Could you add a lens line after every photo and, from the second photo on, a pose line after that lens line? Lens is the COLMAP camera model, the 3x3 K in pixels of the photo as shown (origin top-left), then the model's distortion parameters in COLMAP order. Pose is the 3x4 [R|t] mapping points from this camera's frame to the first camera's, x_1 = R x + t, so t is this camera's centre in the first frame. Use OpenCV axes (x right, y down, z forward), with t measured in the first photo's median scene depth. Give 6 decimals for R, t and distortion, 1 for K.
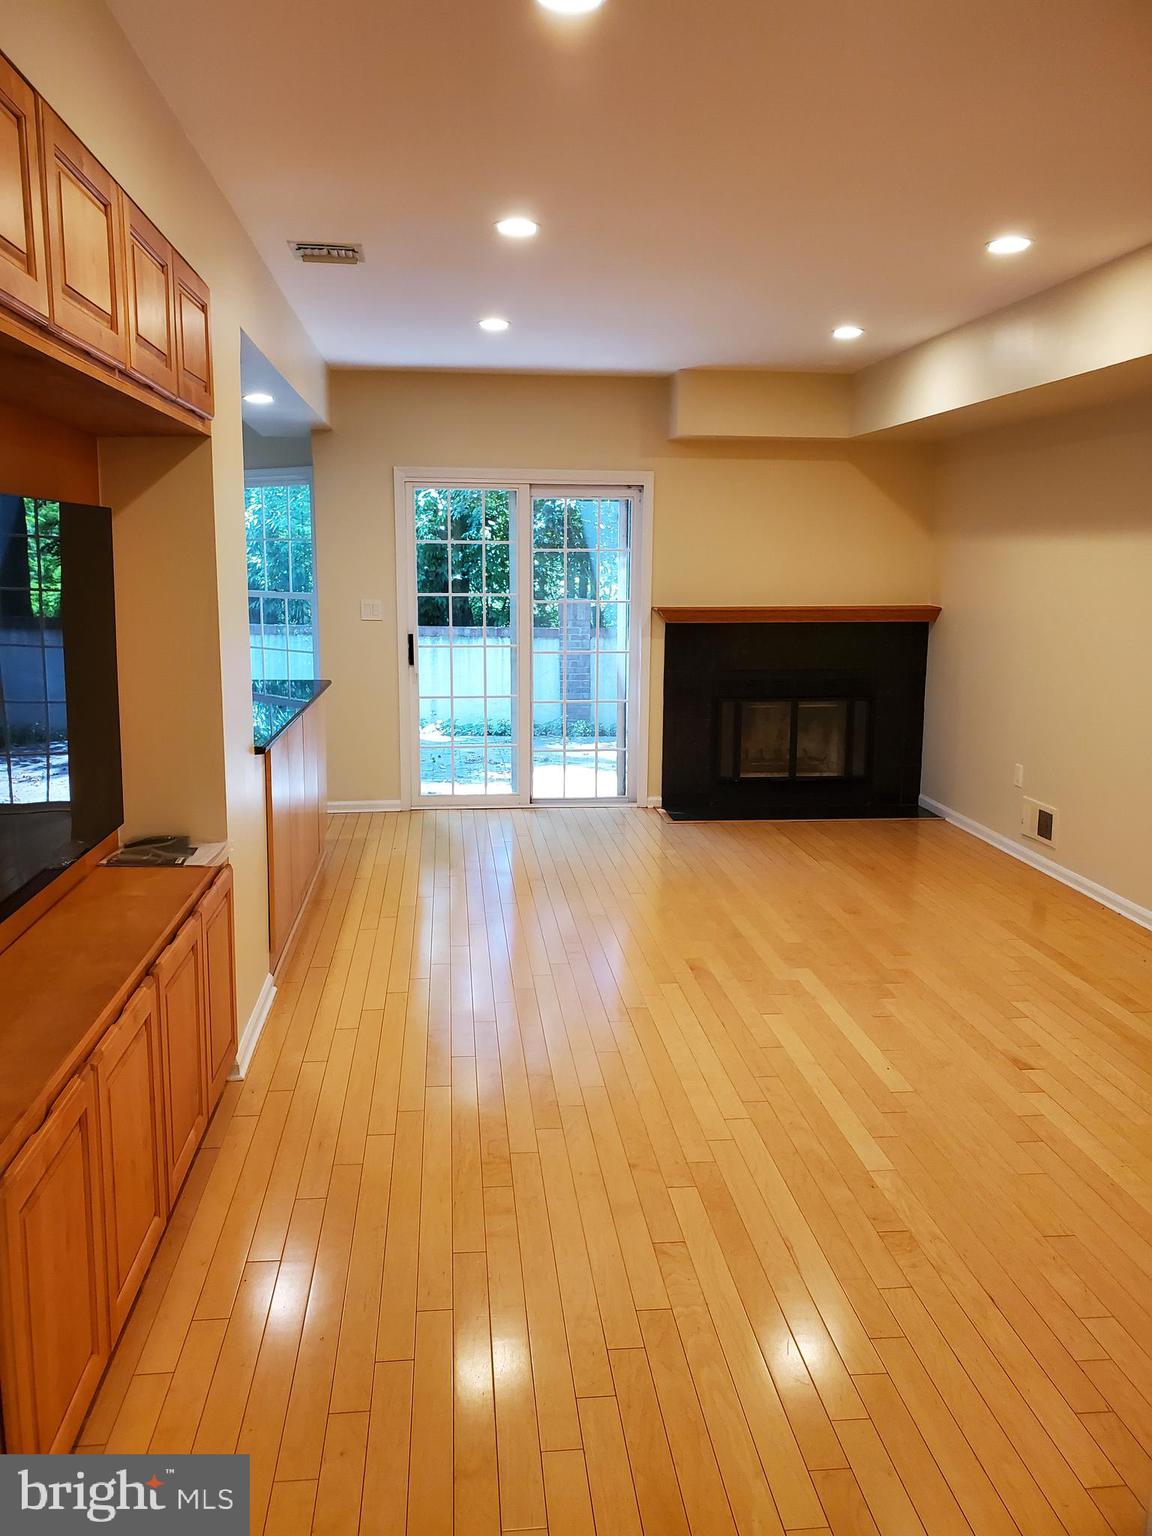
lens RADIAL K [[1206.3, 0, 565.5], [0, 1206.3, 767.6], [0, 0, 1]] dist [0.099453, -0.045921]
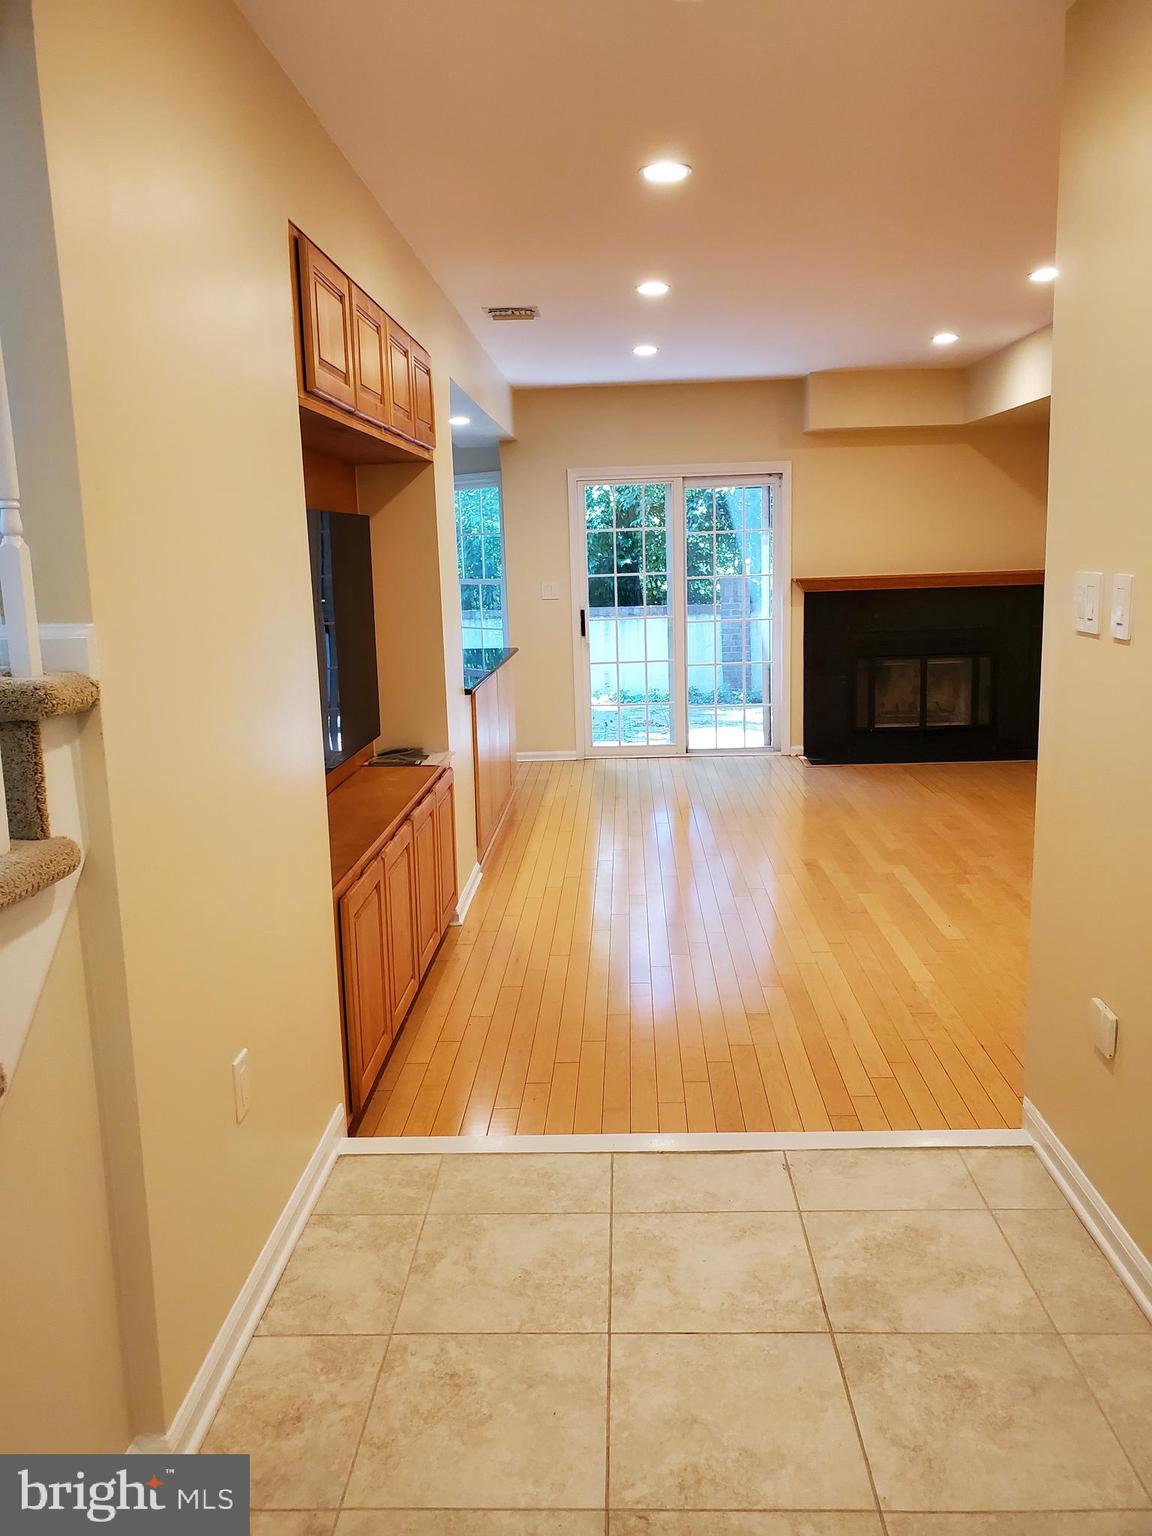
lens RADIAL K [[1206.3, 0, 587.1], [0, 1206.3, 769.3], [0, 0, 1]] dist [0.099453, -0.045921]
pose [[0.990853, -0.013189, -0.134303, 0.042081], [0.014710, 0.999838, 0.010335, 0.043511], [0.134145, -0.012216, 0.990886, -0.223615]]
